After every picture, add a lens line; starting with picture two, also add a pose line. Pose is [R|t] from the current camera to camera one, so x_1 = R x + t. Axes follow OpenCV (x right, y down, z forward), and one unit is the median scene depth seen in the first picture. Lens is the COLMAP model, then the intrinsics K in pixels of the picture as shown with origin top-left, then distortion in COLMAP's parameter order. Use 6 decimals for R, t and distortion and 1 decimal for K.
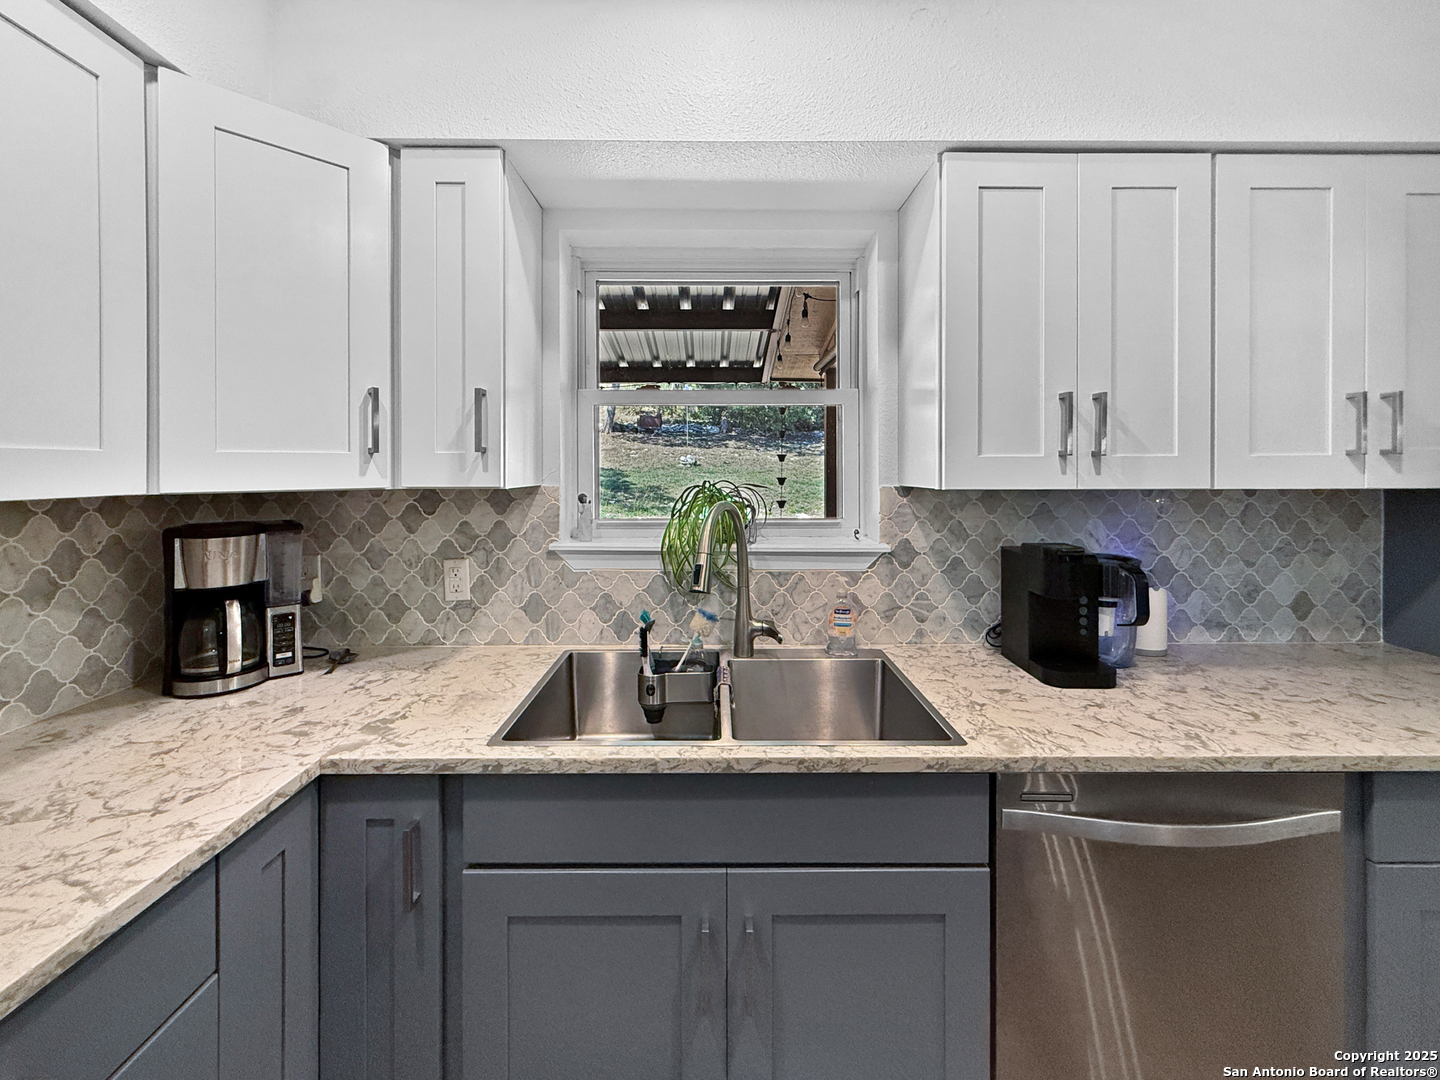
lens RADIAL K [[600.9, 0, 725.9], [0, 600.9, 472.3], [0, 0, 1]] dist [0.002611, 0.000287]
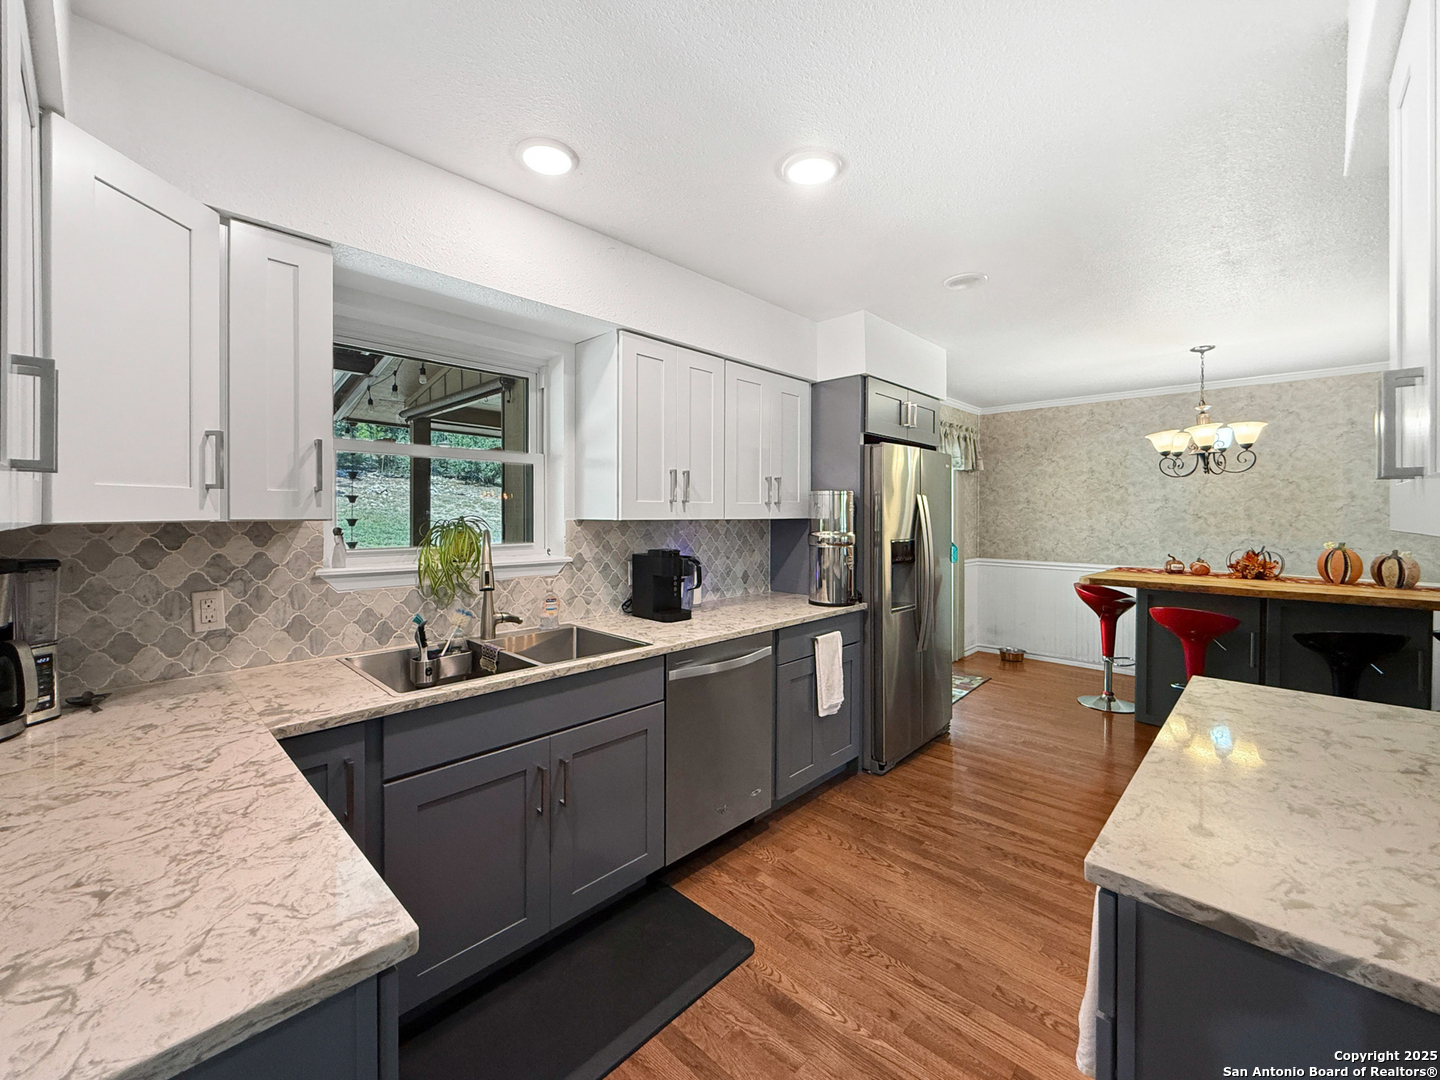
lens RADIAL K [[600.9, 0, 730.5], [0, 600.9, 515.0], [0, 0, 1]] dist [0.002611, 0.000287]
pose [[0.682438, 0.001090, 0.730942, -0.592953], [0.000455, 0.999998, -0.001916, 0.015088], [-0.730943, 0.001640, 0.682436, -0.371872]]
